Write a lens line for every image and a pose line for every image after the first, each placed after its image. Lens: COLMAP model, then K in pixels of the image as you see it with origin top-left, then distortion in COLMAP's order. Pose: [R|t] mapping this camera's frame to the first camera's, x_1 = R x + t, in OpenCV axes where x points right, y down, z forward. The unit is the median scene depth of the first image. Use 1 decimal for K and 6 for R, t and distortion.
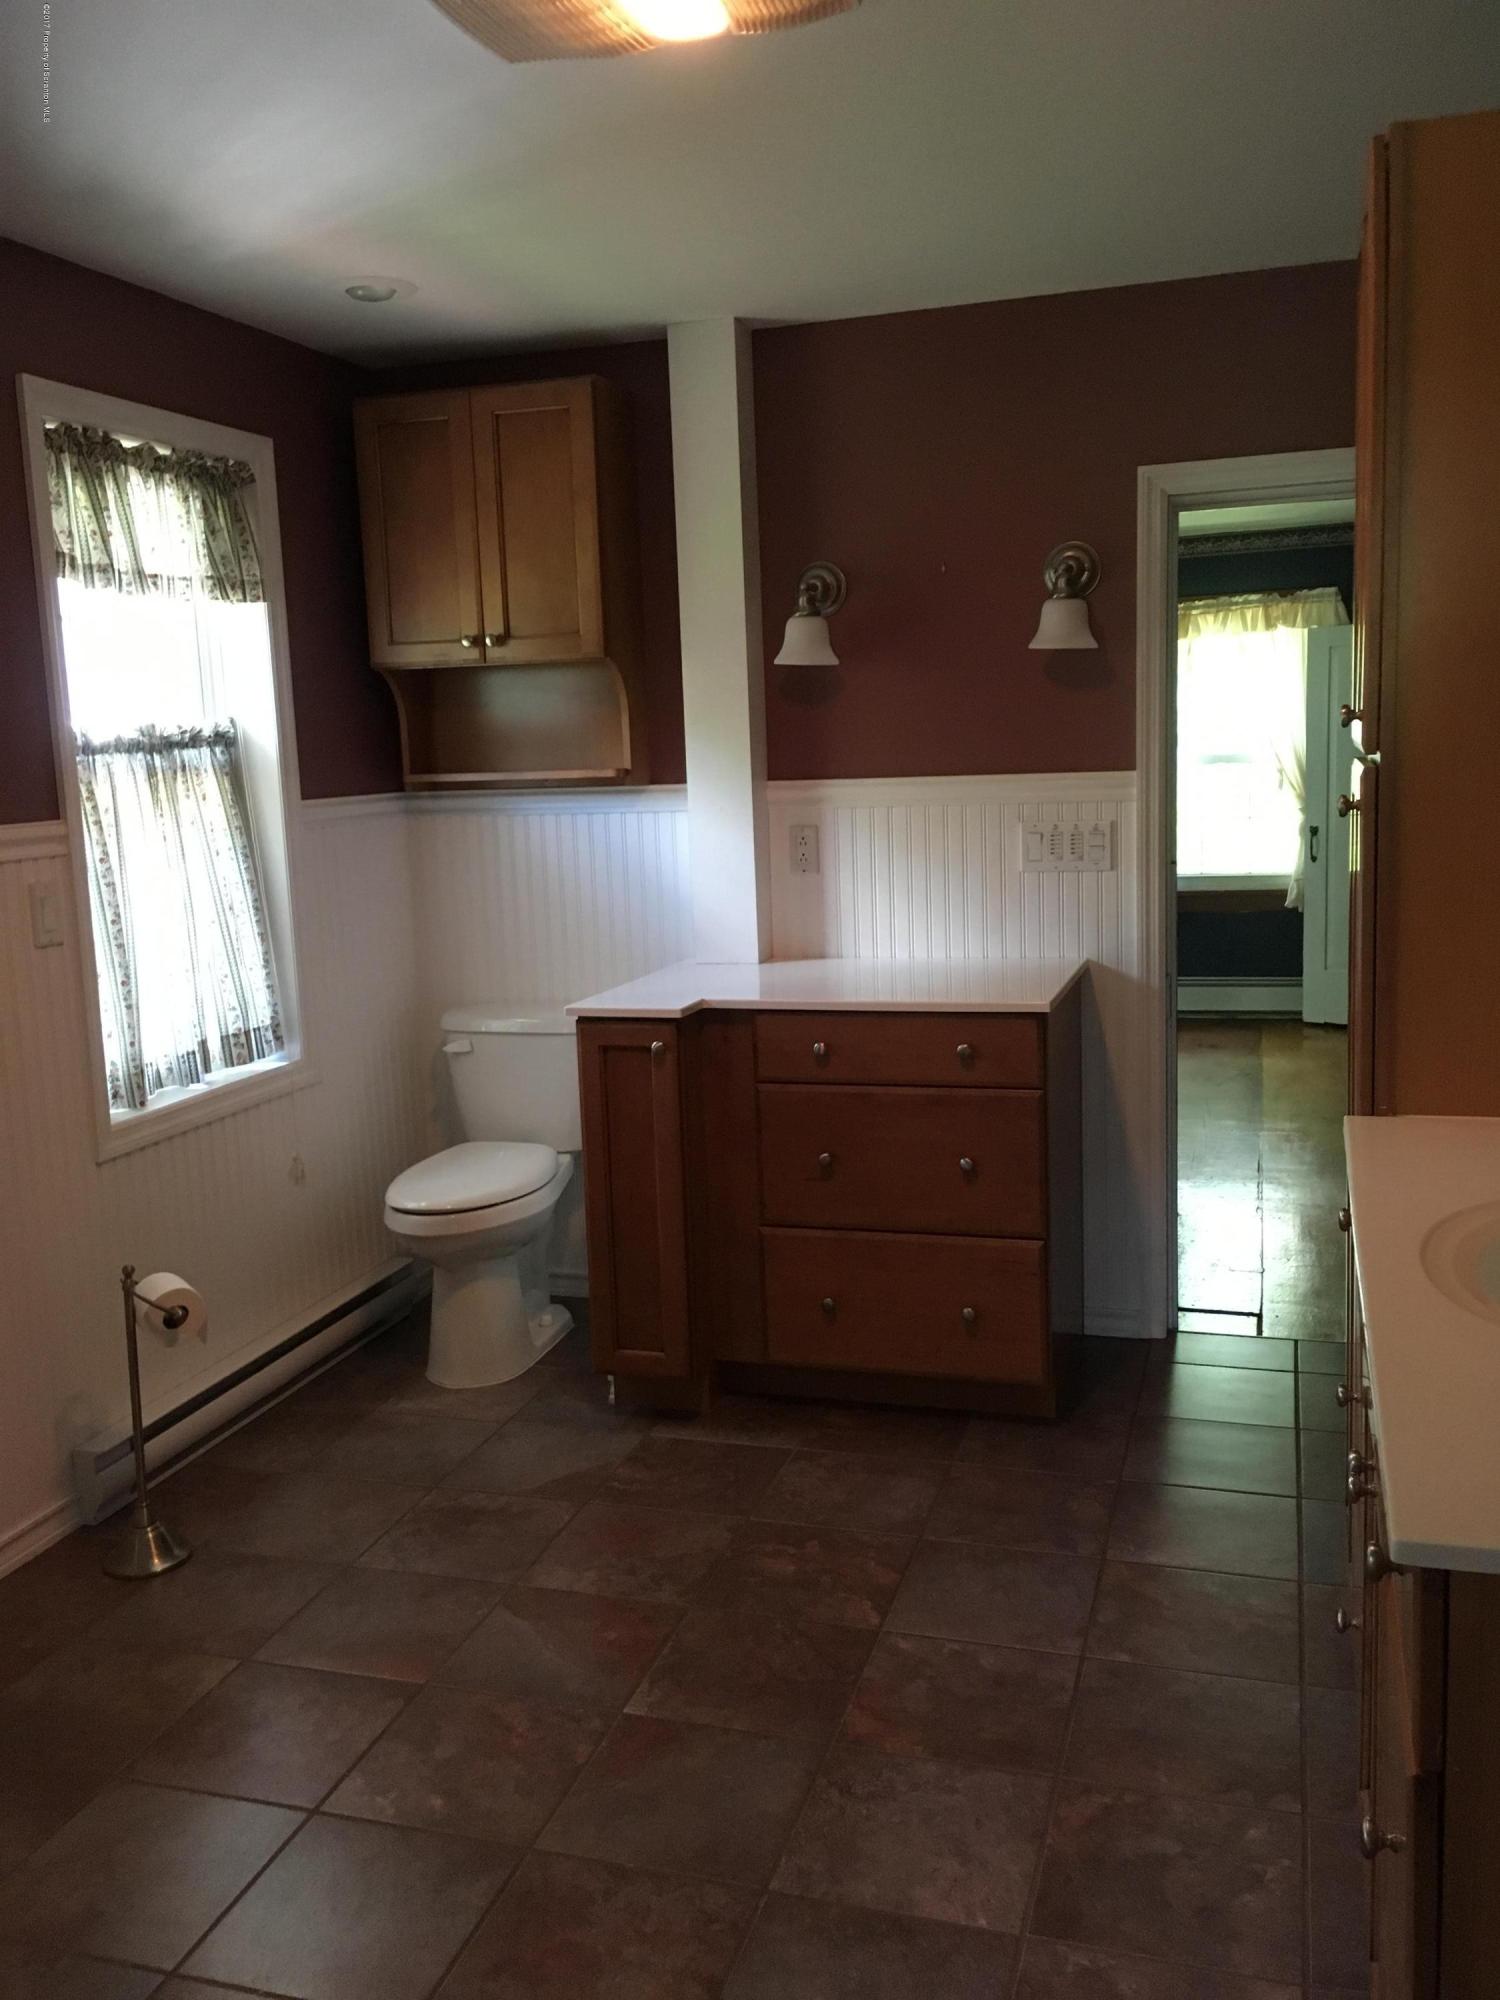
lens RADIAL K [[1724.4, 0, 727.4], [0, 1724.4, 1004.6], [0, 0, 1]] dist [0.030315, -0.005898]
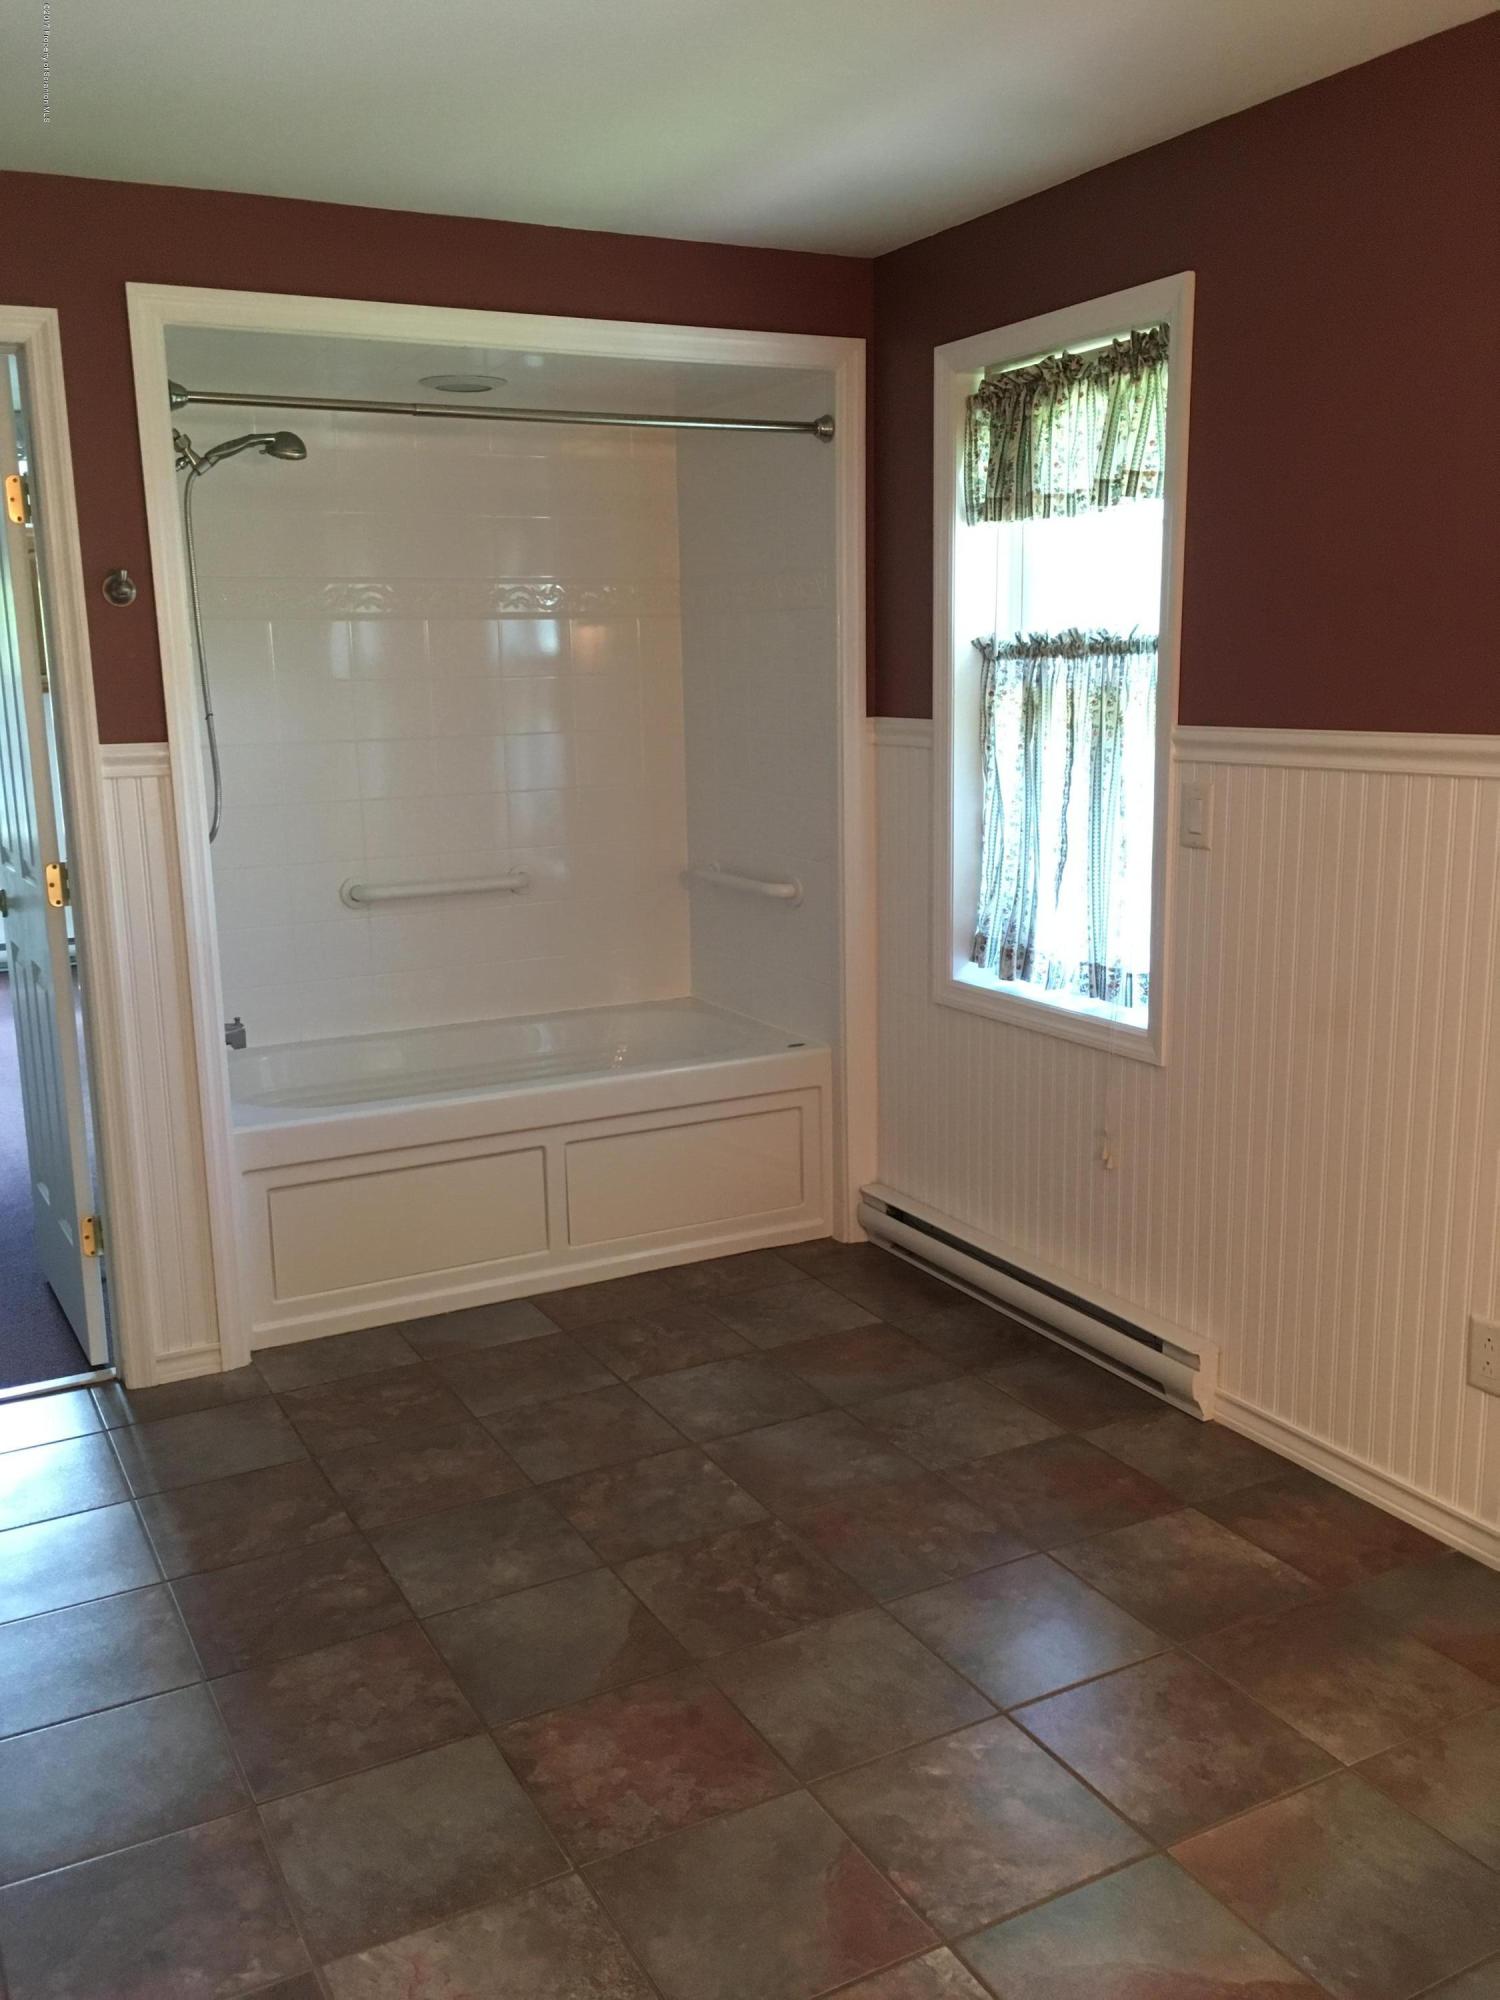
lens RADIAL K [[1724.4, 0, 727.4], [0, 1724.4, 1004.6], [0, 0, 1]] dist [0.030315, -0.005898]
pose [[-0.703145, 0.198117, -0.682889, 0.483563], [-0.052791, 0.943203, 0.327996, -0.250982], [0.709084, 0.266679, -0.652749, 1.417126]]
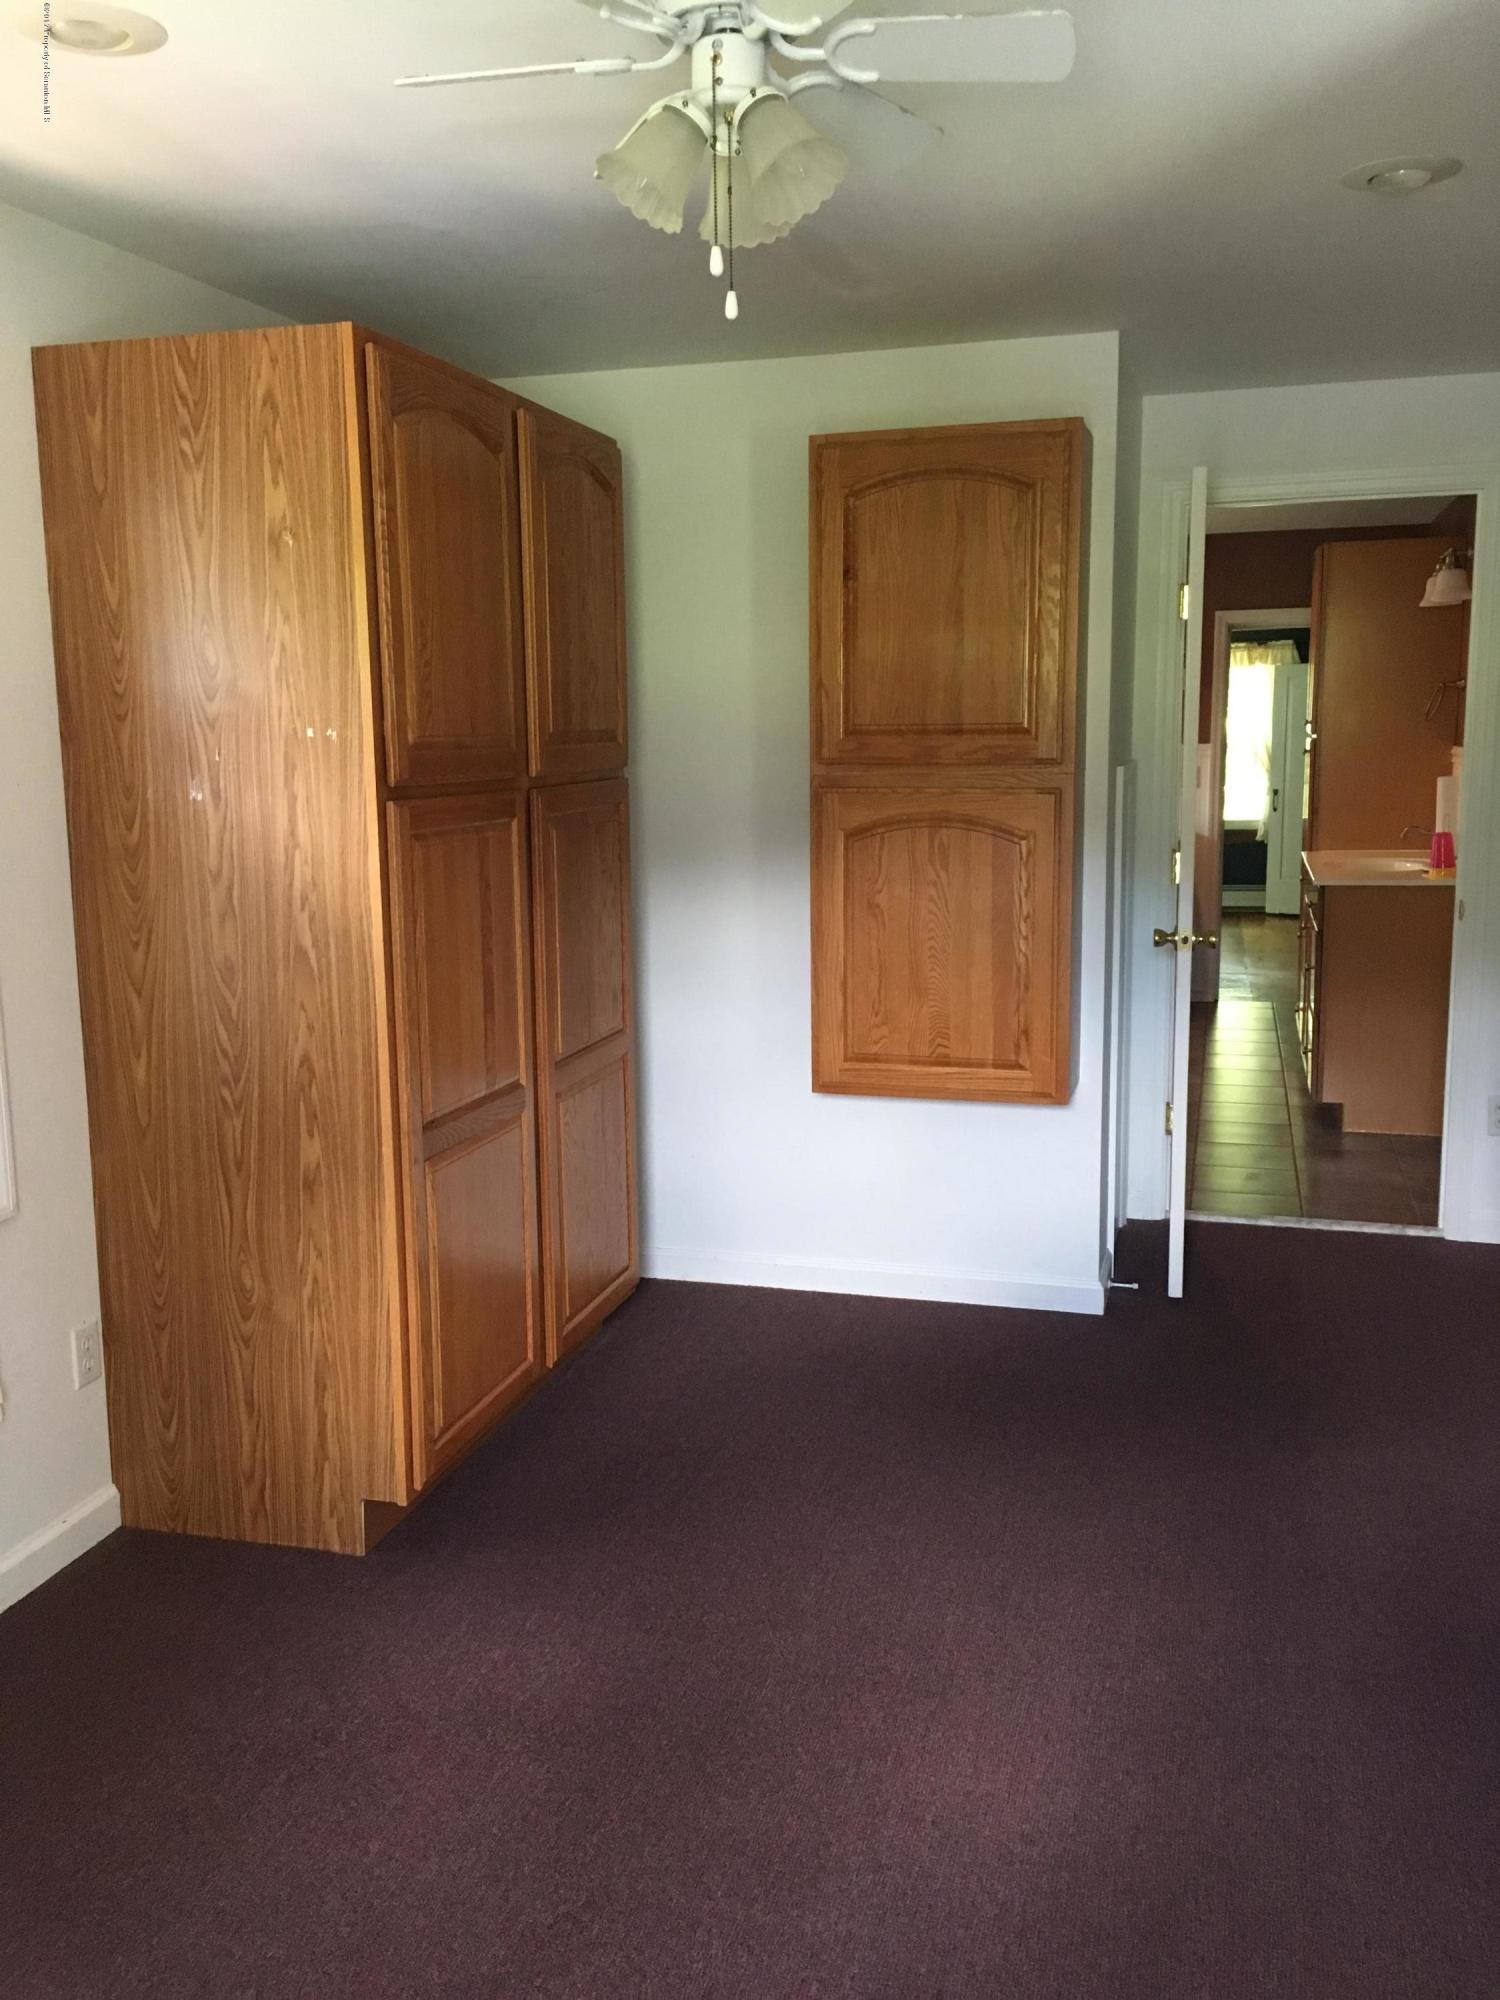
lens RADIAL K [[1724.4, 0, 727.4], [0, 1724.4, 1004.6], [0, 0, 1]] dist [0.030315, -0.005898]
pose [[0.999229, 0.019947, 0.033813, -0.359392], [-0.020209, 0.999768, 0.007415, 0.156454], [-0.033657, -0.008092, 0.999401, -0.962578]]
